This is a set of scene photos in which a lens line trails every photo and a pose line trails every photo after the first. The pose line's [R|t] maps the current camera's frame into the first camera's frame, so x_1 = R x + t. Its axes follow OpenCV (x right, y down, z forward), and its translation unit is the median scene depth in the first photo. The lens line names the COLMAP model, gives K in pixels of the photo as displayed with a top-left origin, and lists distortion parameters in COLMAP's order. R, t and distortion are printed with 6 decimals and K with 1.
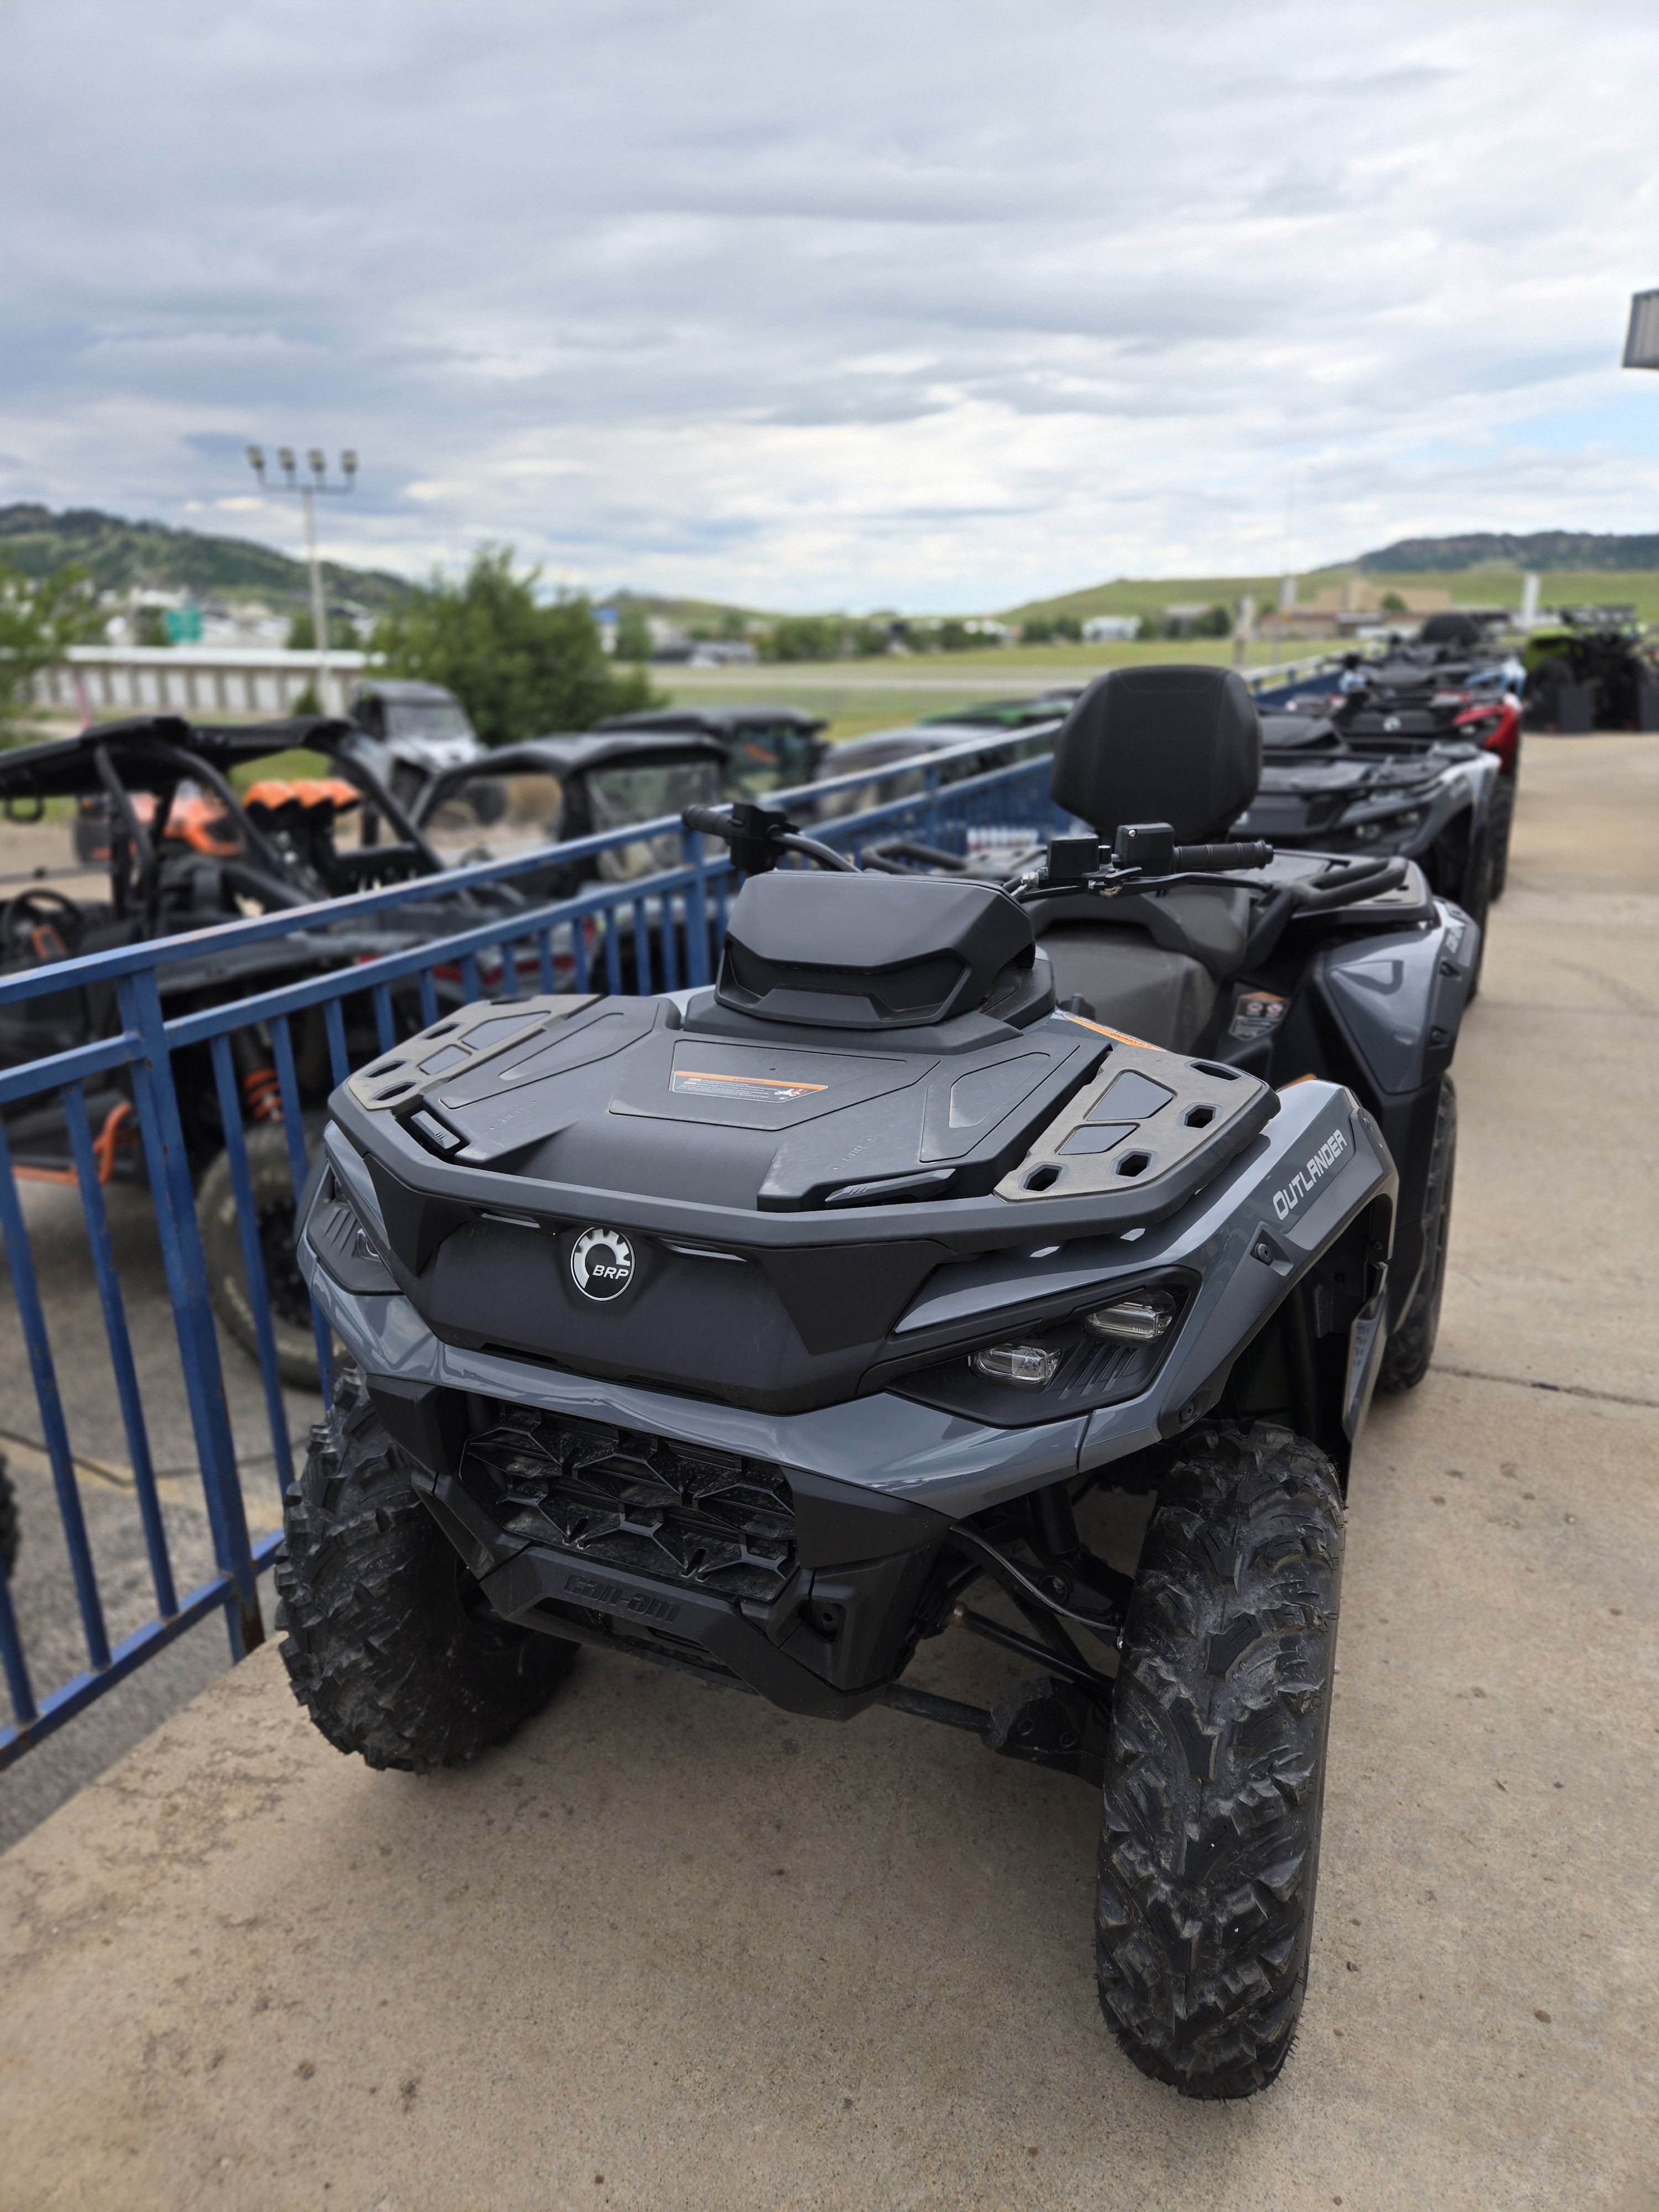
lens RADIAL K [[1470.9, 0, 829.5], [0, 1470.9, 1106.0], [0, 0, 1]] dist [0.073269, -0.058924]
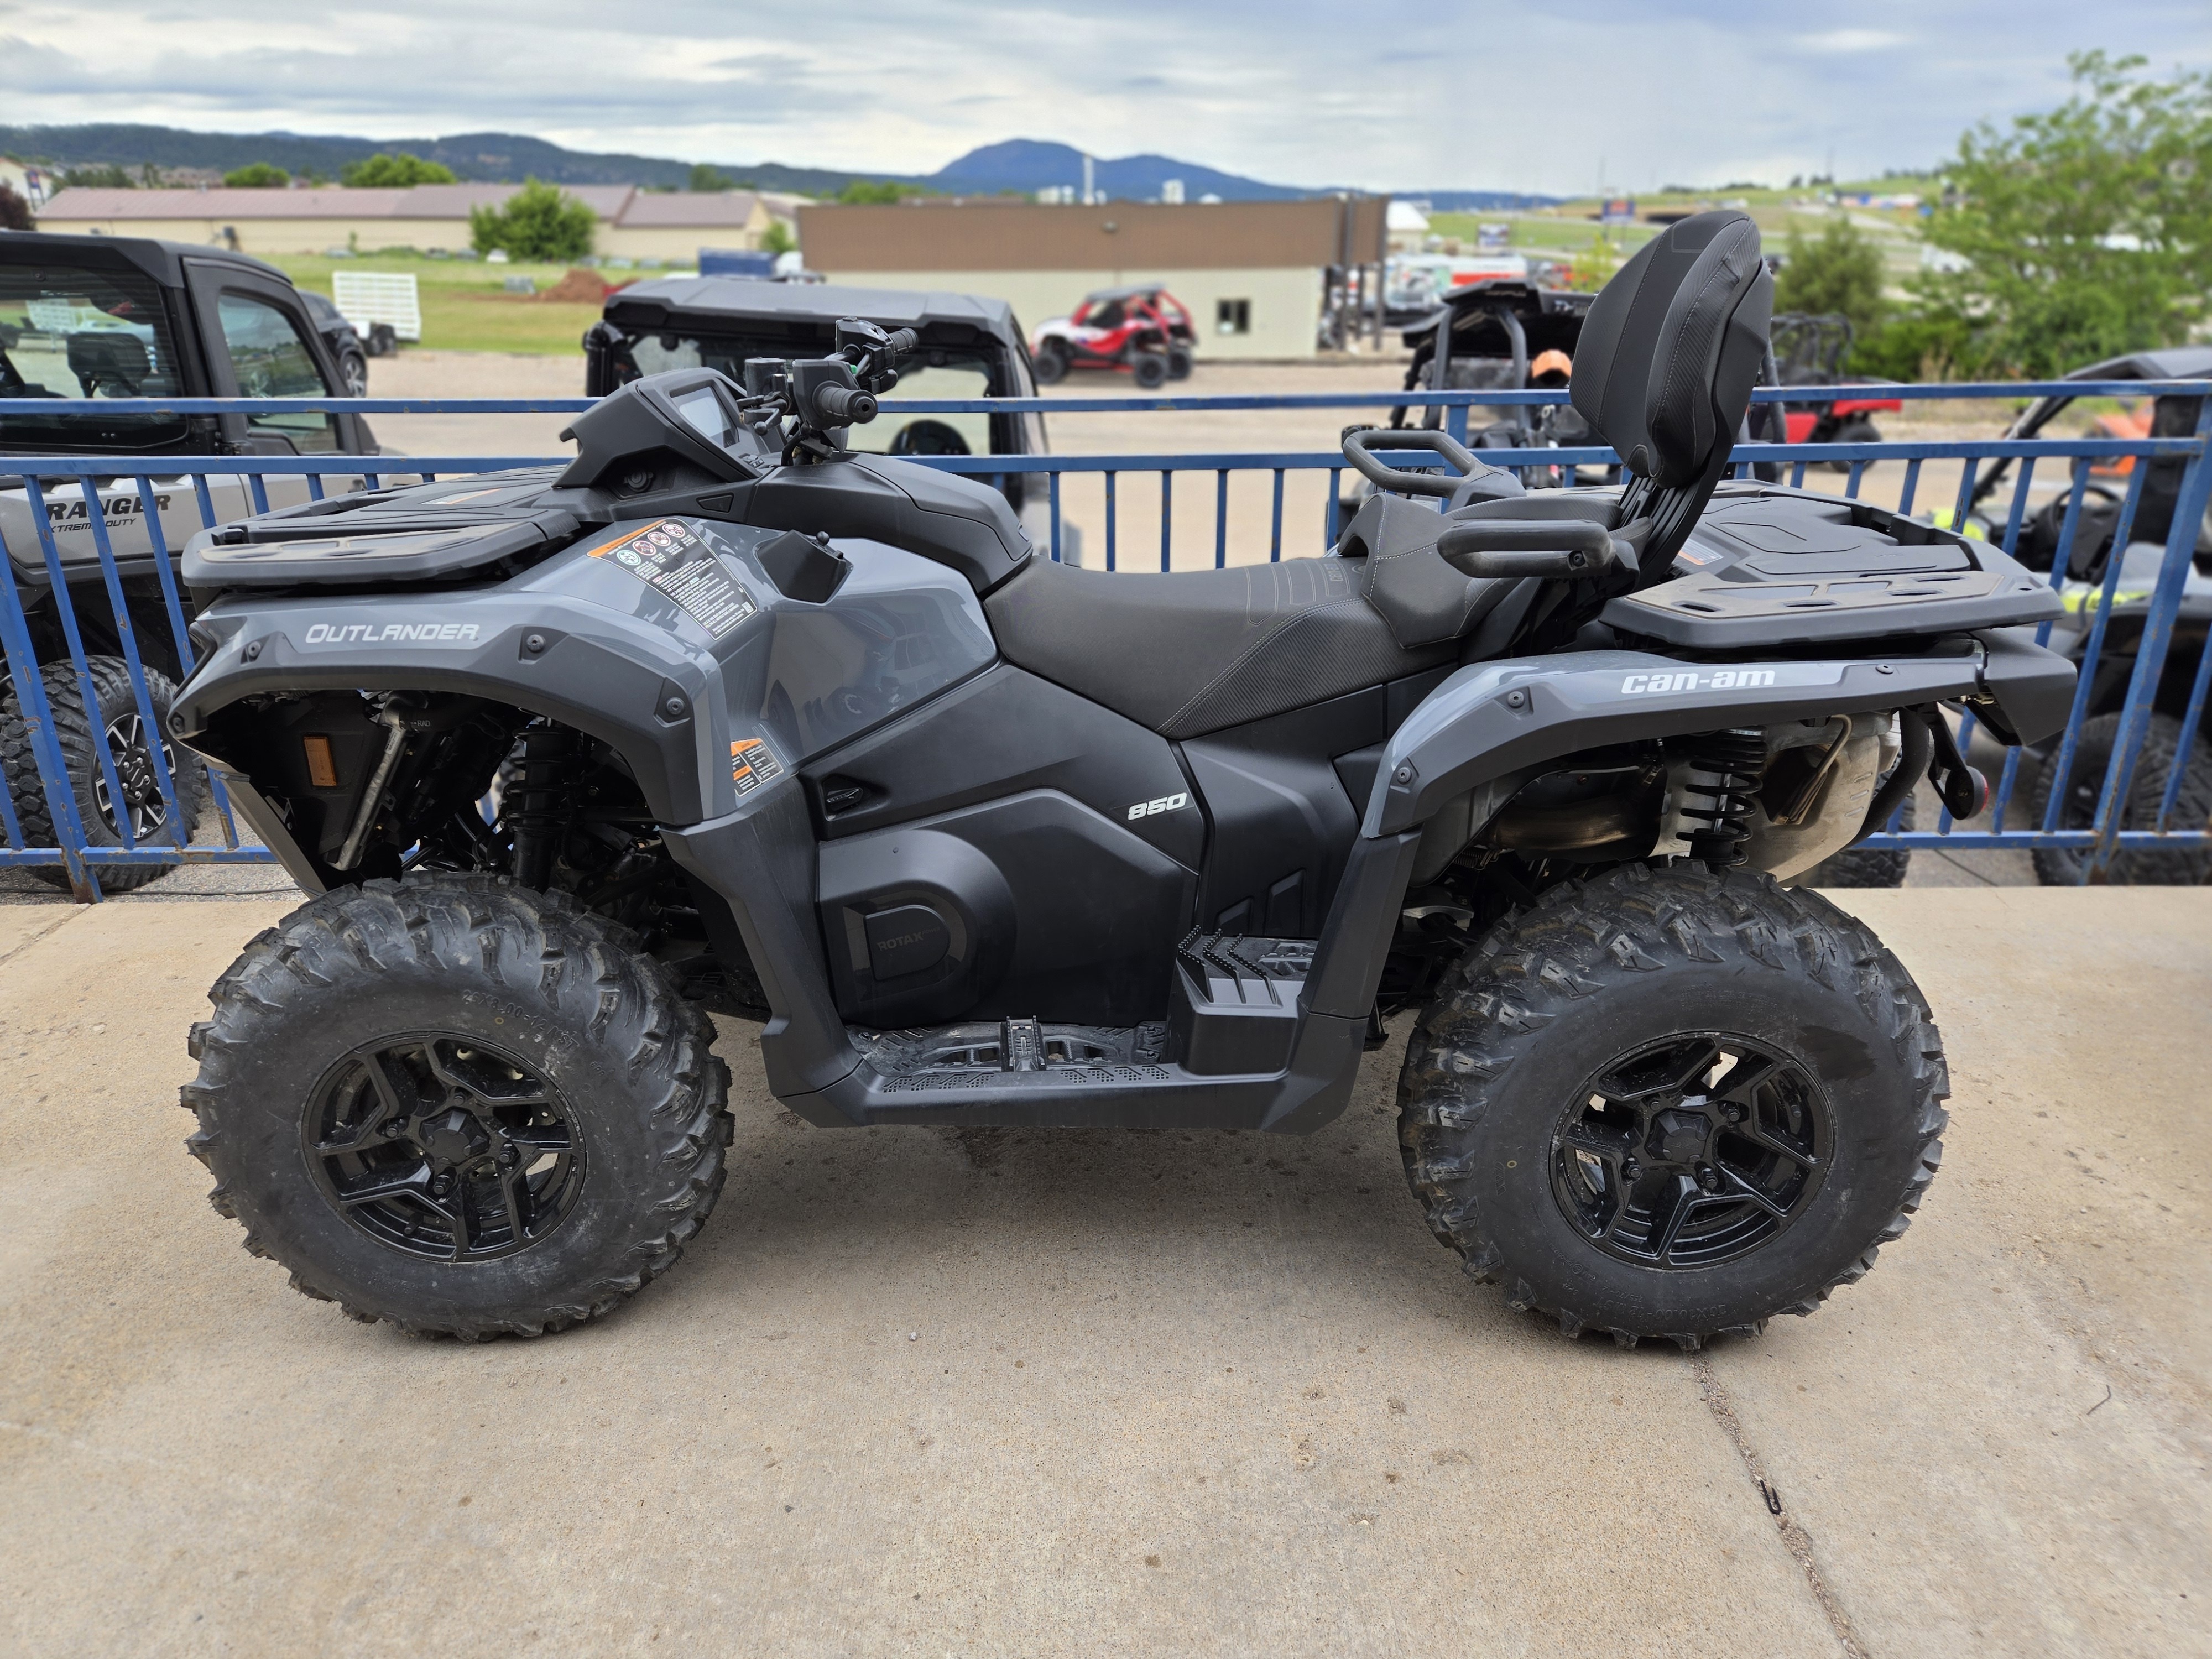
lens RADIAL K [[1492.0, 0, 1109.8], [0, 1492.0, 885.2], [0, 0, 1]] dist [0.068254, -0.047566]
pose [[0.416237, 0.371706, -0.829808, 0.790269], [-0.283739, 0.920149, 0.269848, -0.123126], [0.863851, 0.123128, 0.488467, 0.461539]]
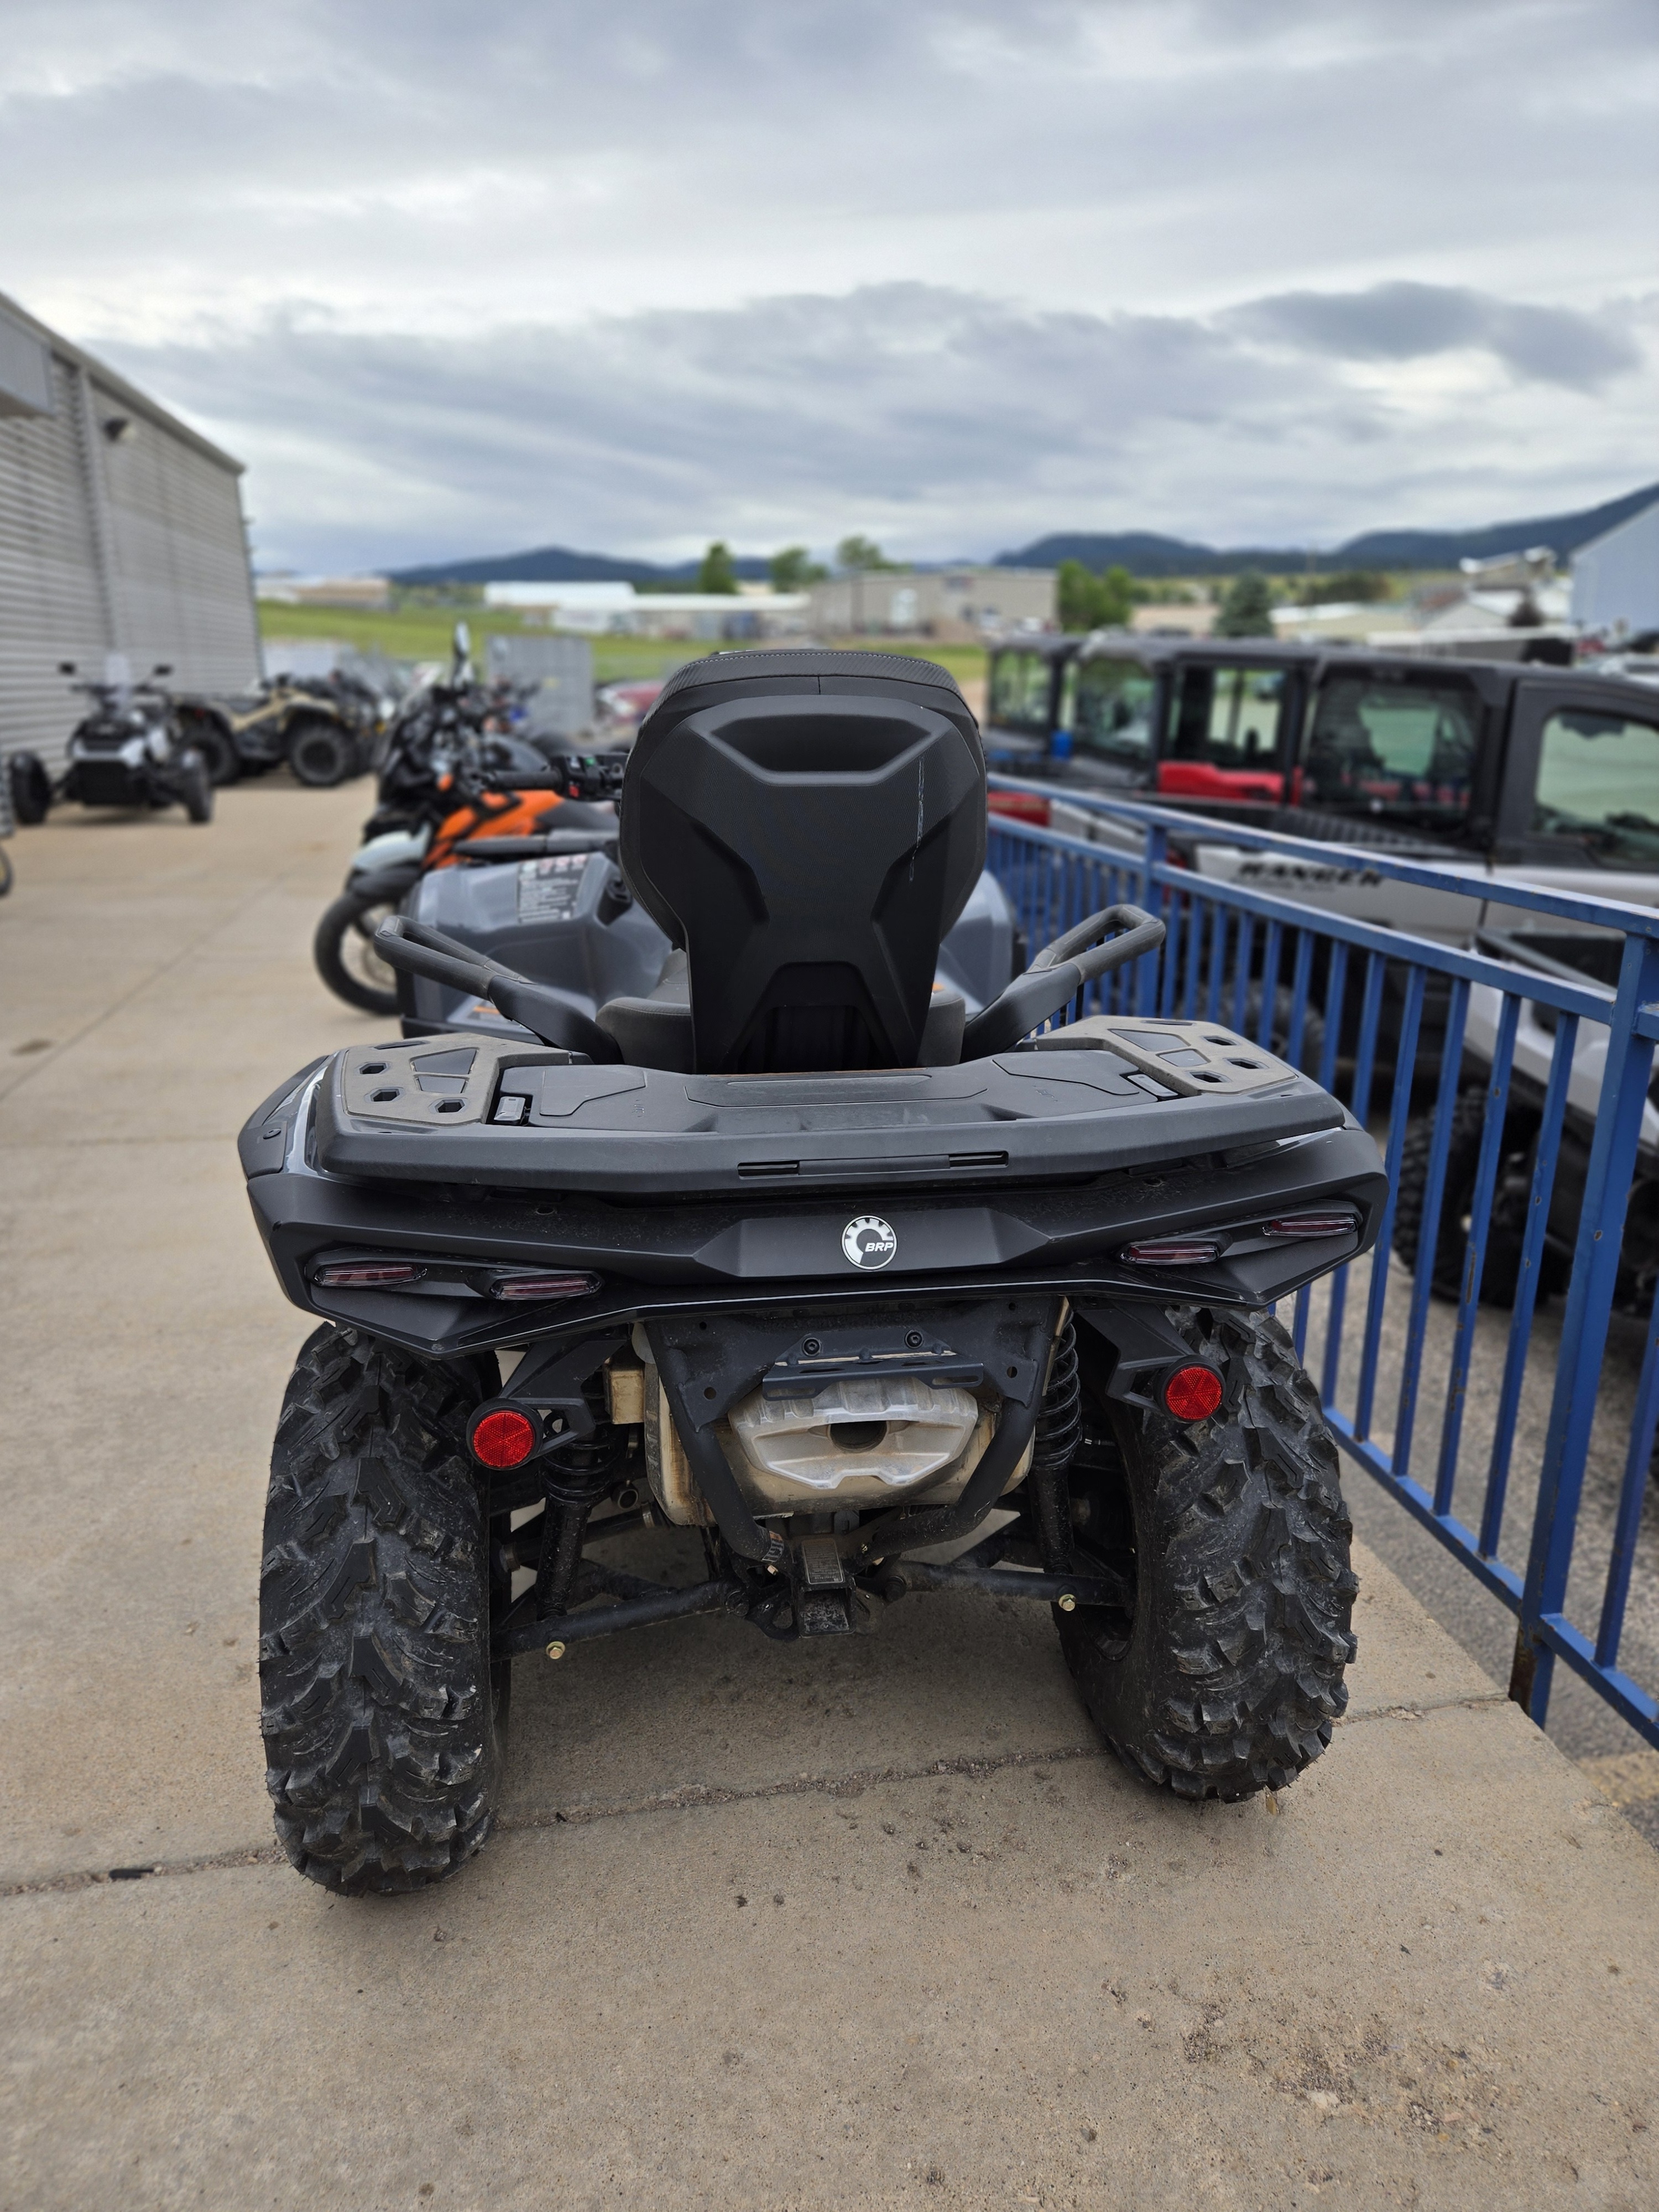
lens RADIAL K [[1492.0, 0, 812.4], [0, 1492.0, 1112.9], [0, 0, 1]] dist [0.068254, -0.047566]
pose [[-0.825254, 0.178635, -0.535766, 0.534998], [-0.159791, 0.836042, 0.524882, -0.432674], [0.541685, 0.518772, -0.661402, 1.412872]]
